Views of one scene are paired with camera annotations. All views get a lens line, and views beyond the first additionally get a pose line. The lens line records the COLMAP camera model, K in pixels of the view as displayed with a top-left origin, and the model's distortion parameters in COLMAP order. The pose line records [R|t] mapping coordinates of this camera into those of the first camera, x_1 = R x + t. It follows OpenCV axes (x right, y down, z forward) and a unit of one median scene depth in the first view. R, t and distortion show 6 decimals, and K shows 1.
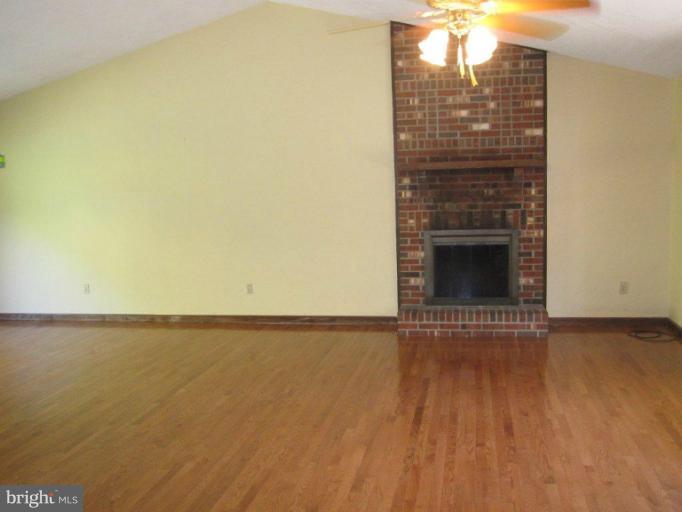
lens RADIAL K [[664.7, 0, 339.1], [0, 664.7, 253.8], [0, 0, 1]] dist [-0.077060, 0.032713]
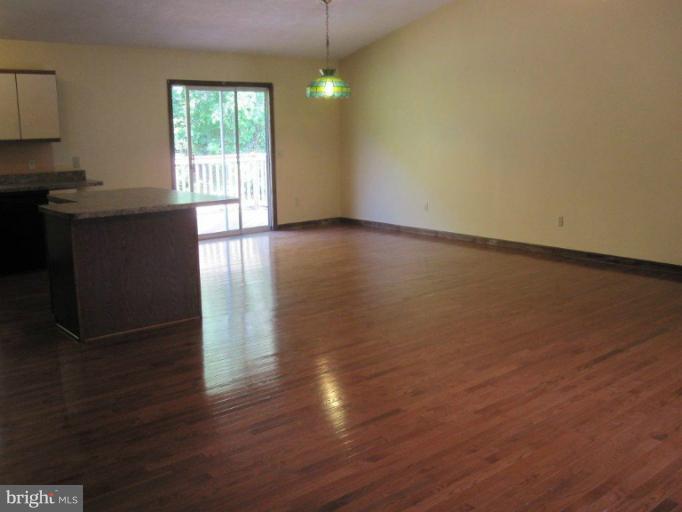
lens RADIAL K [[664.7, 0, 339.1], [0, 664.7, 253.8], [0, 0, 1]] dist [-0.077060, 0.032713]
pose [[0.778907, 0.137257, -0.611935, 0.428878], [-0.078379, 0.989411, 0.122160, 0.010926], [0.622222, -0.047189, 0.781417, 0.007001]]
